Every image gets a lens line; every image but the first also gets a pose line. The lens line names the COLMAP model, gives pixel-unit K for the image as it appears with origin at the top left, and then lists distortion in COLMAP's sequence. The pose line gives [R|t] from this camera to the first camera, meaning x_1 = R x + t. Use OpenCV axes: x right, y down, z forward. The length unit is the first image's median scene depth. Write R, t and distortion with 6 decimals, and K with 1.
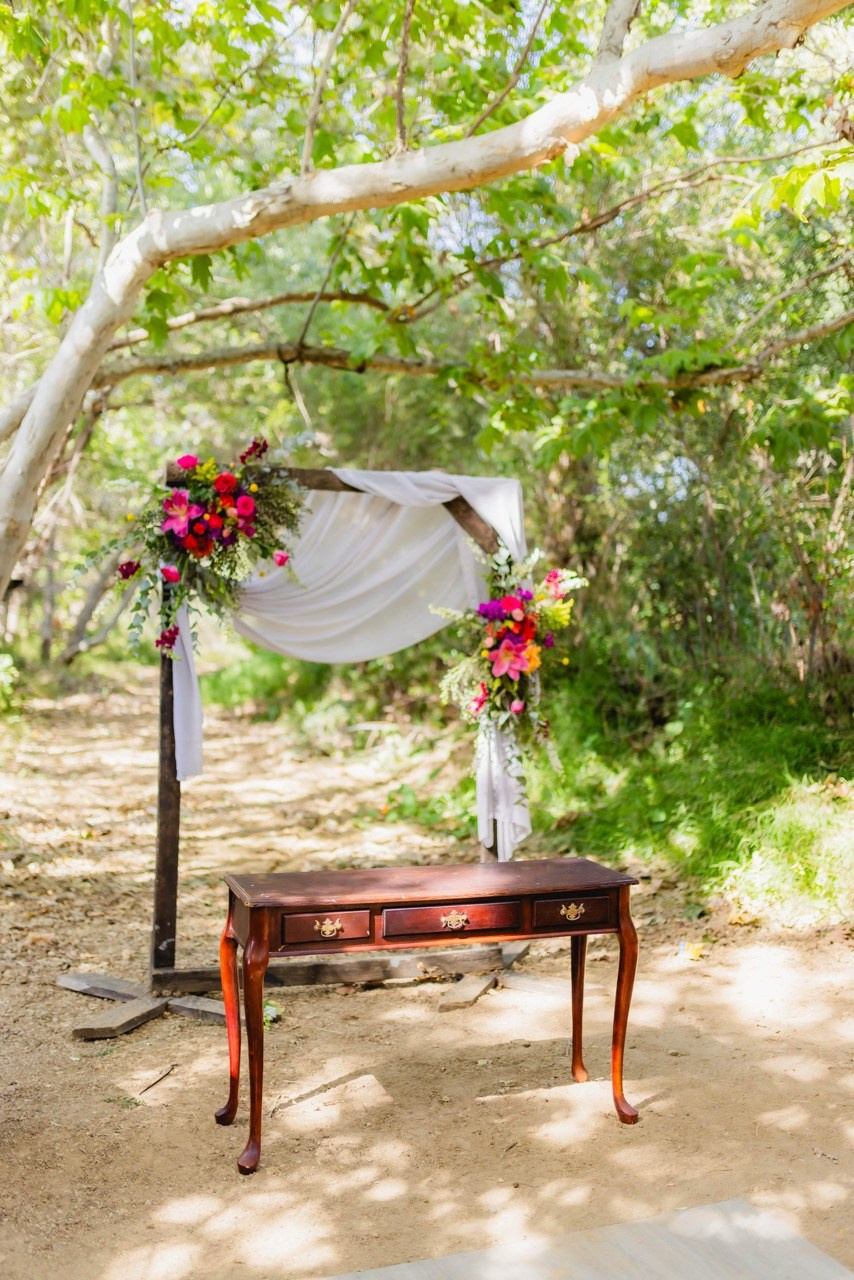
lens RADIAL K [[1207.3, 0, 426.0], [0, 1207.3, 640.1], [0, 0, 1]] dist [-0.029615, 0.000000]
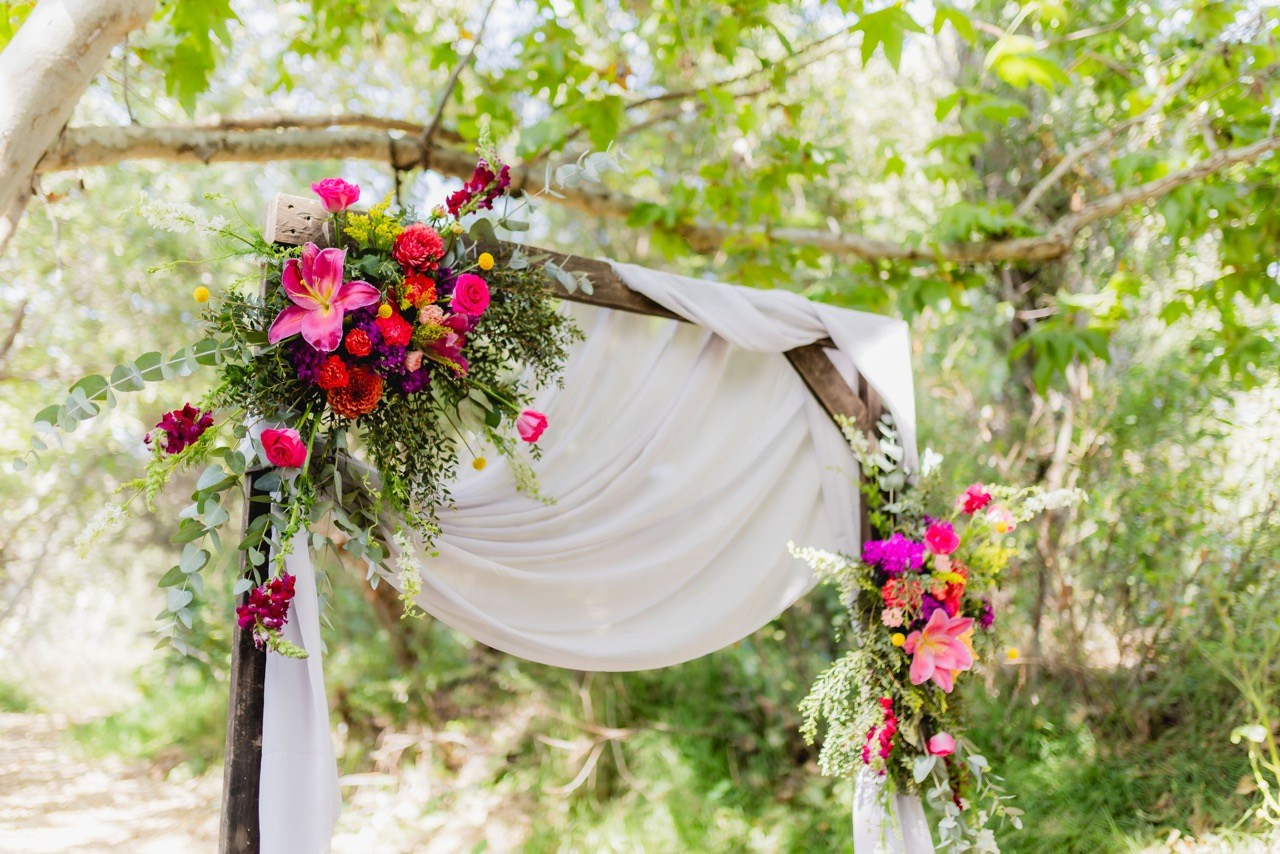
lens RADIAL K [[1207.3, 0, 639.4], [0, 1207.3, 423.8], [0, 0, 1]] dist [-0.029615, 0.000000]
pose [[0.968285, 0.032194, 0.247764, -0.190137], [0.018051, 0.980058, -0.197891, 0.020715], [-0.249194, 0.196087, 0.948394, 0.558736]]
